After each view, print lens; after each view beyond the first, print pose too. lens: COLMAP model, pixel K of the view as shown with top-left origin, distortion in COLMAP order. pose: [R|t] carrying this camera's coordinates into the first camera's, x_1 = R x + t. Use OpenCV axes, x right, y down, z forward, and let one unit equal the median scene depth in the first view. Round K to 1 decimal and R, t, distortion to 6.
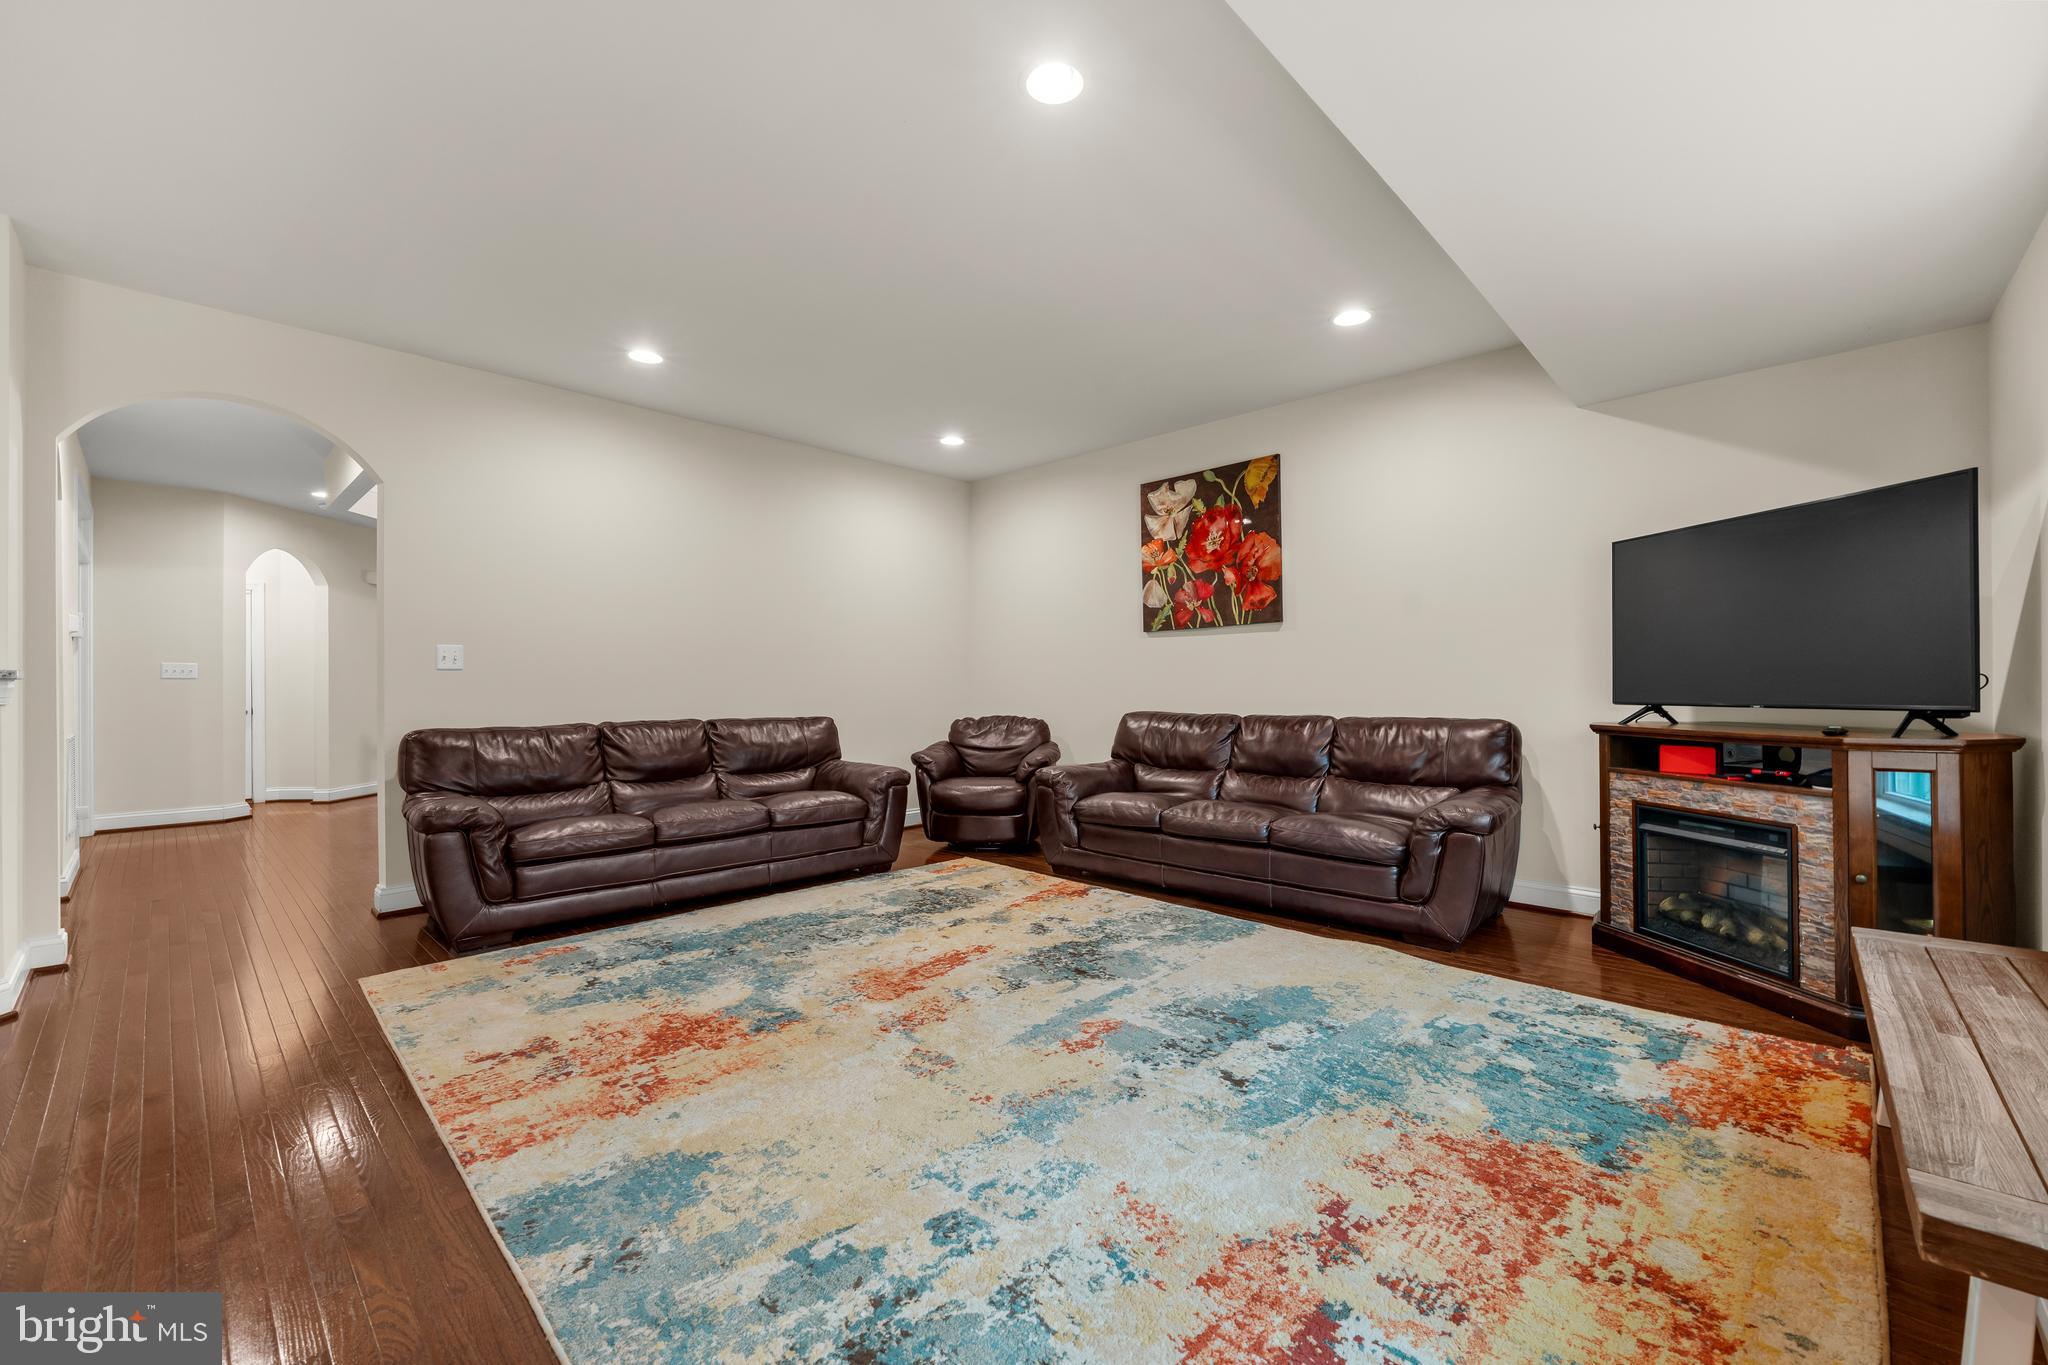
lens RADIAL K [[826.6, 0, 1024.8], [0, 826.6, 686.2], [0, 0, 1]] dist [0.001098, -0.001071]
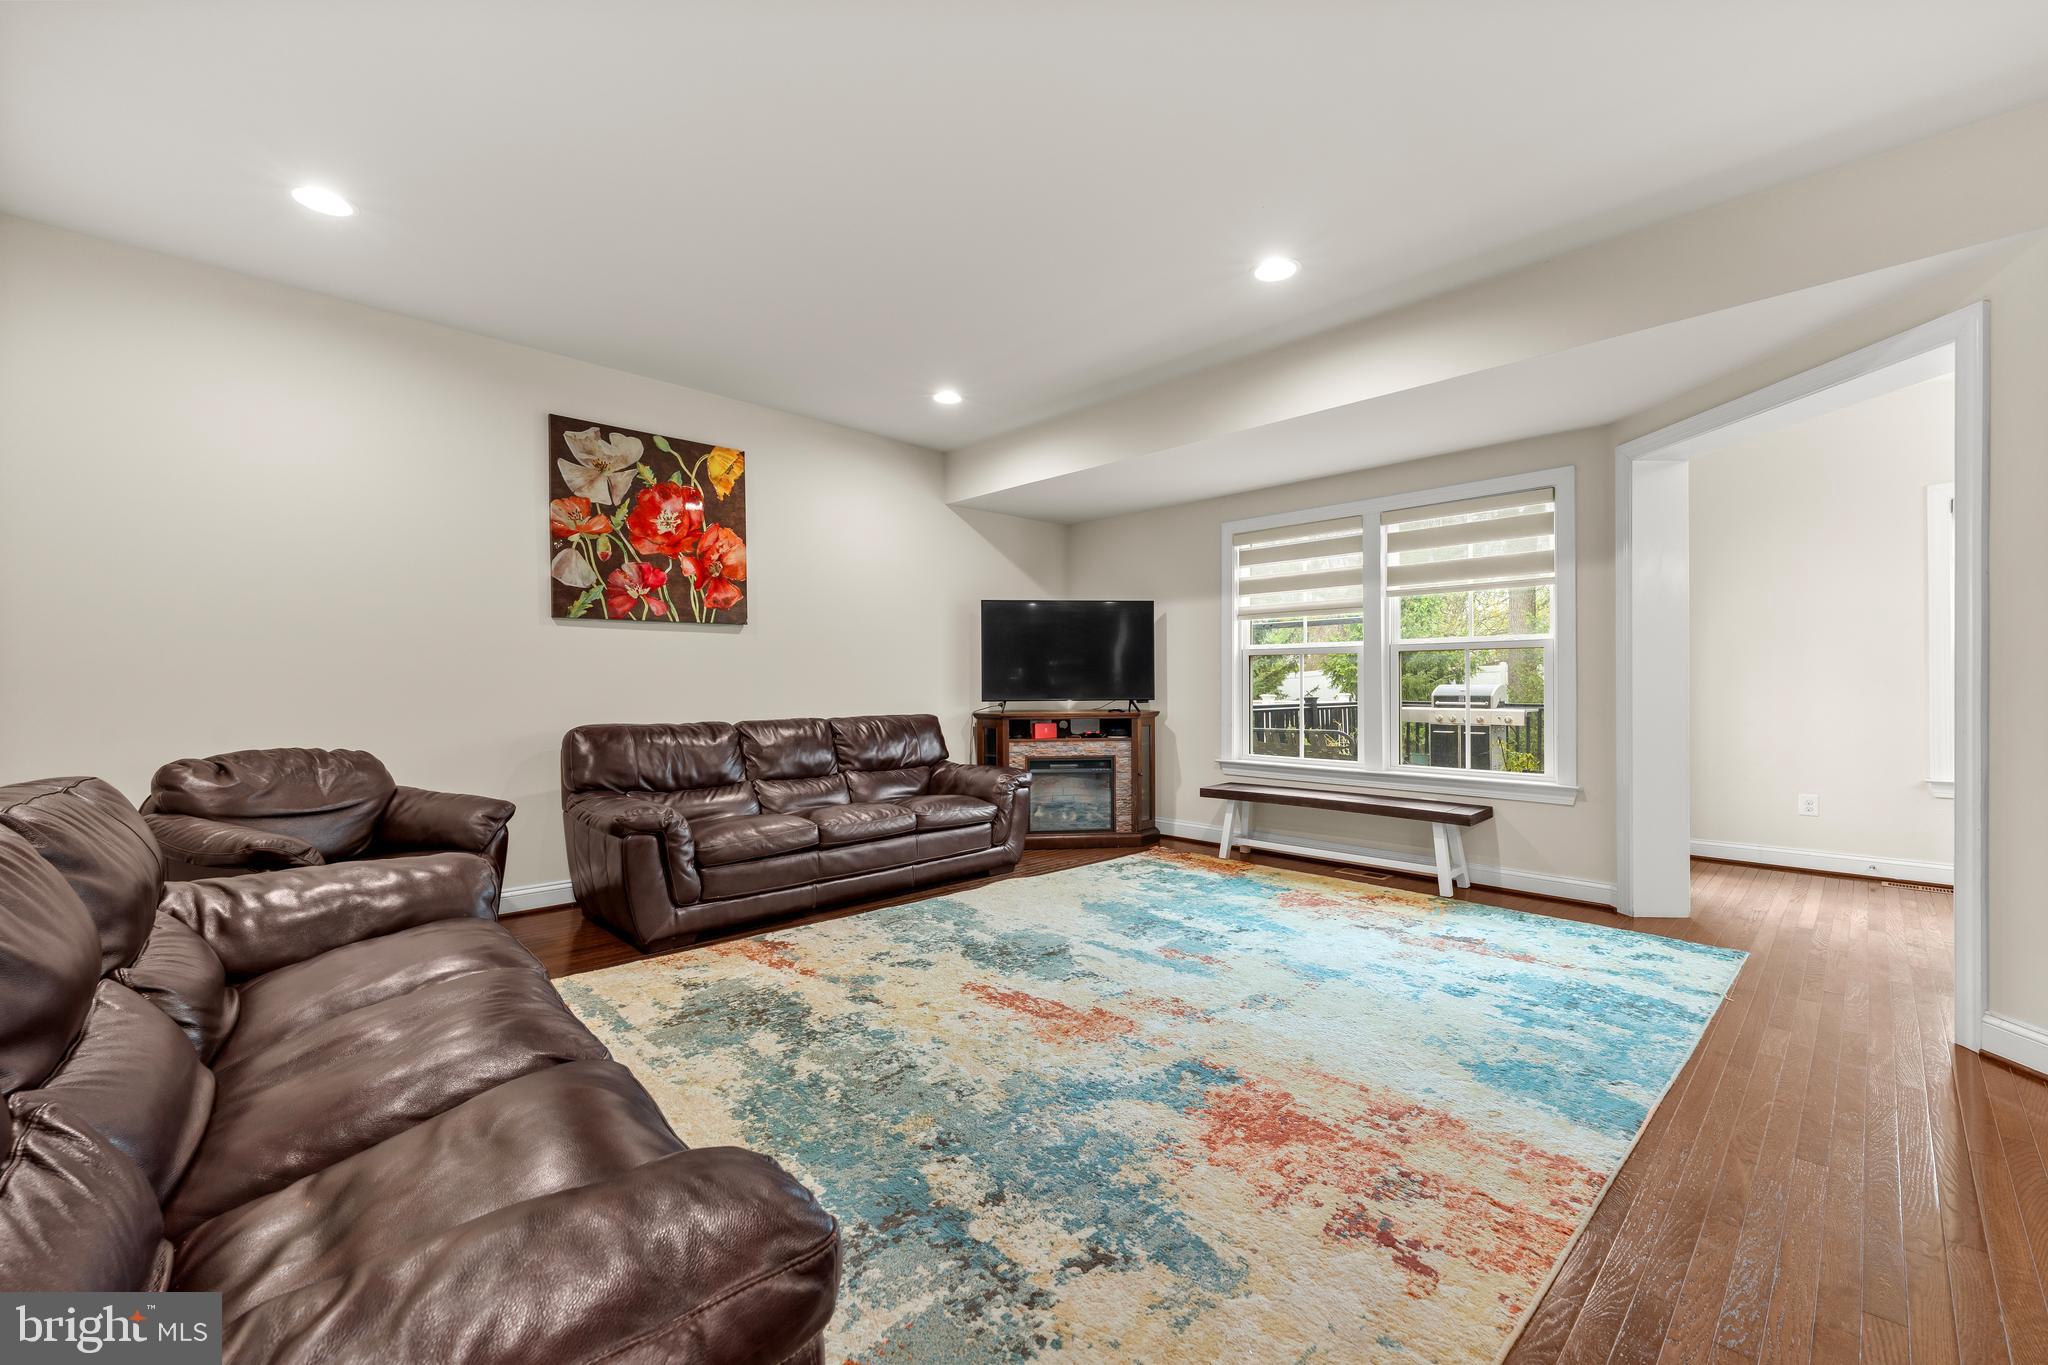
lens RADIAL K [[826.6, 0, 1018.6], [0, 826.6, 692.4], [0, 0, 1]] dist [0.001098, -0.001071]
pose [[0.040308, -0.003242, 0.999182, -0.928366], [0.003194, 0.999990, 0.003116, -0.000232], [-0.999182, 0.003066, 0.040318, 0.912284]]
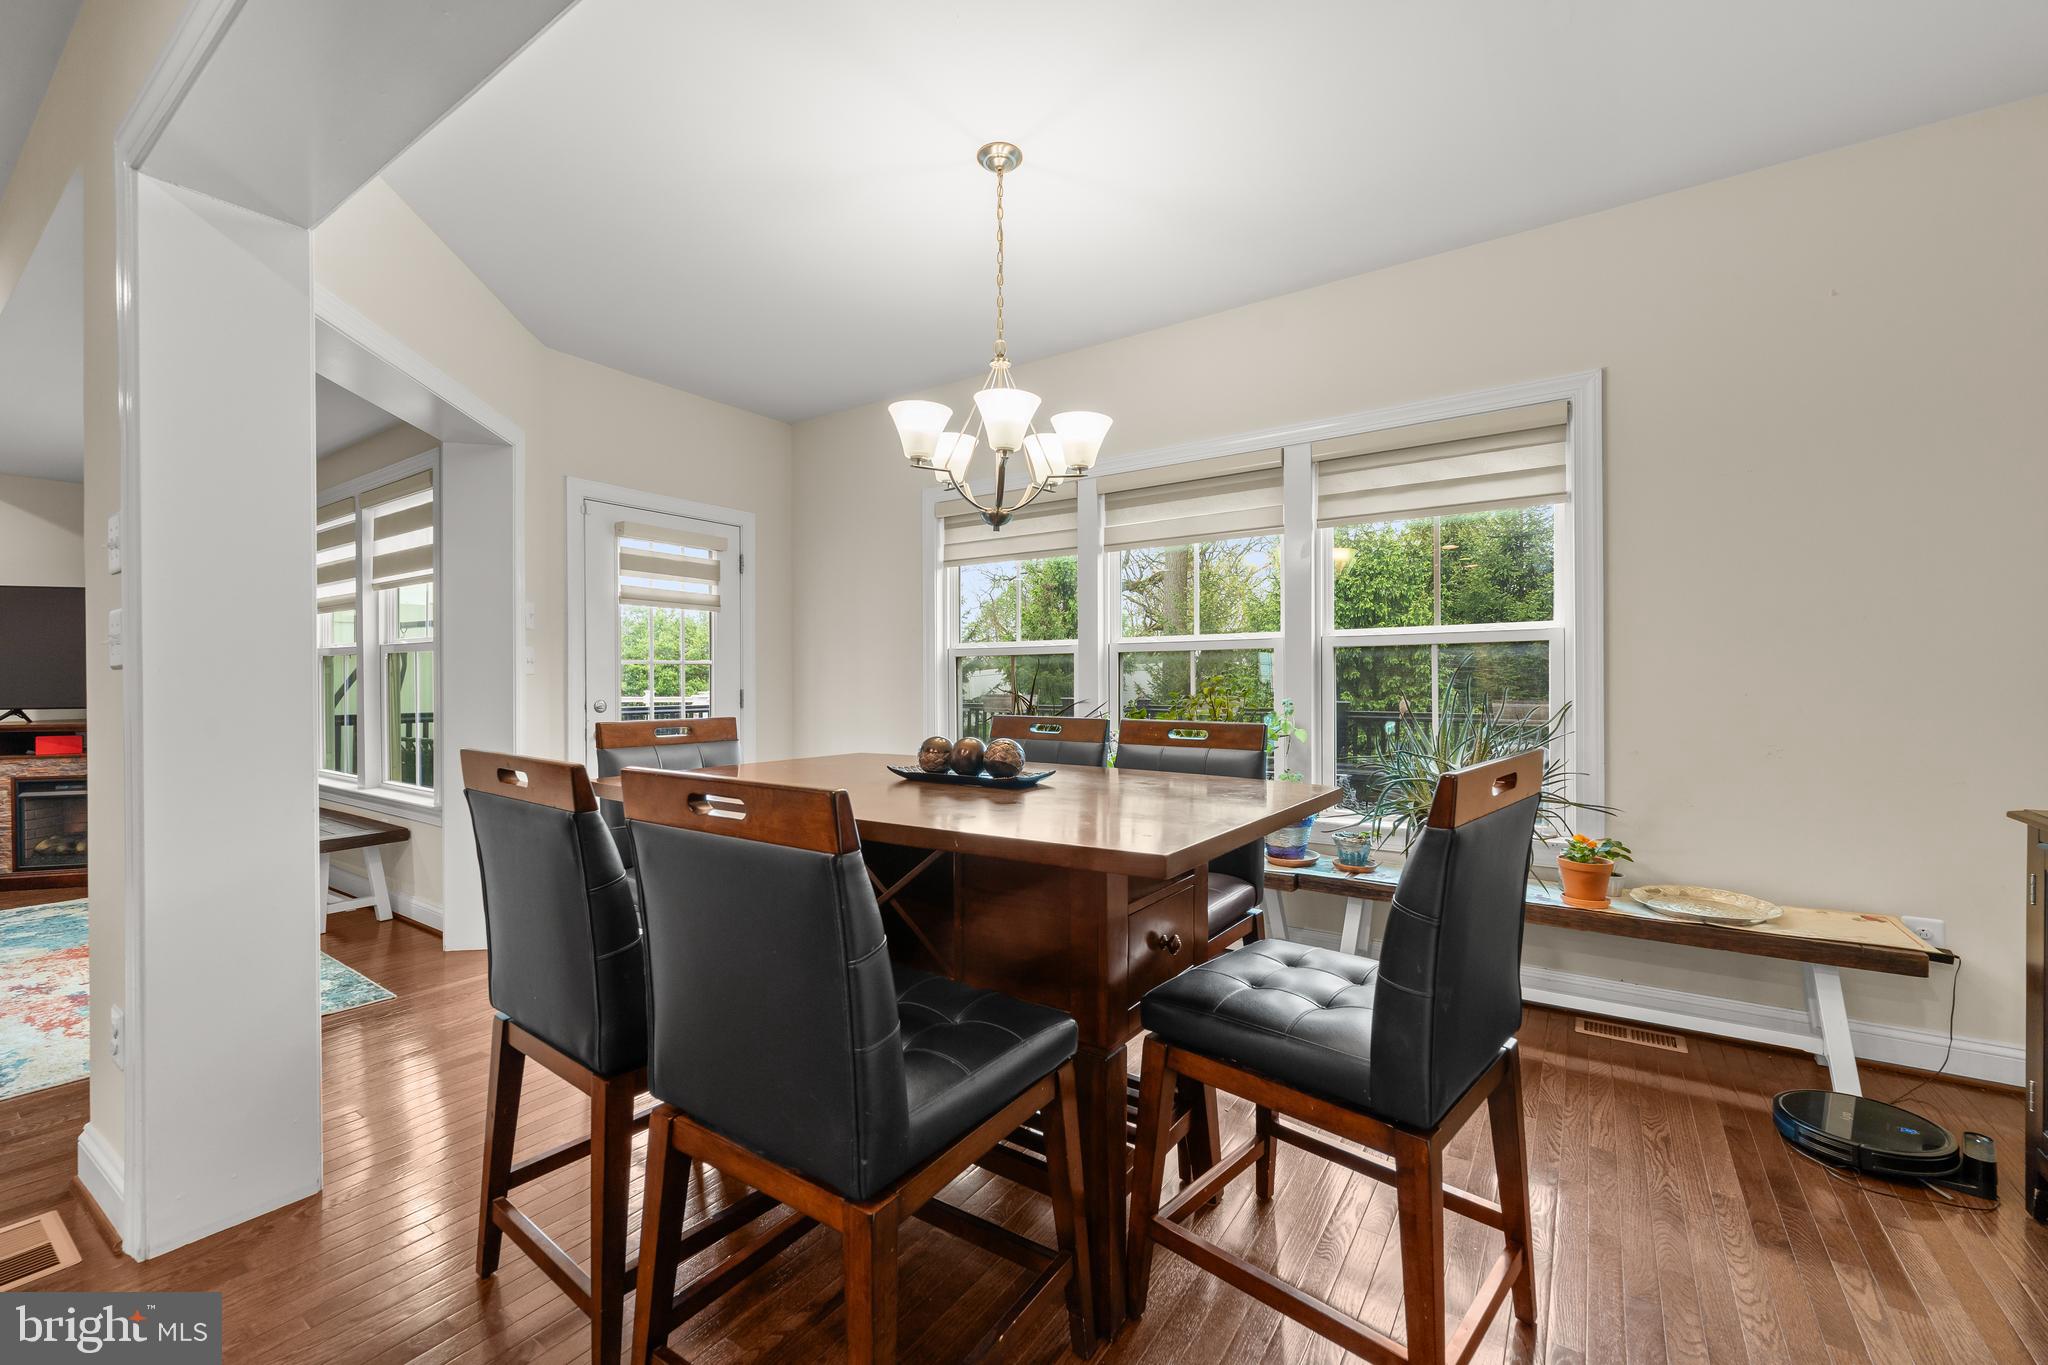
lens RADIAL K [[826.6, 0, 1030.9], [0, 826.6, 686.1], [0, 0, 1]] dist [0.001098, -0.001071]
pose [[-0.184654, -0.001090, 0.982803, -0.909224], [0.001535, 0.999998, 0.001397, -0.015370], [-0.982802, 0.001767, -0.184652, -0.413104]]
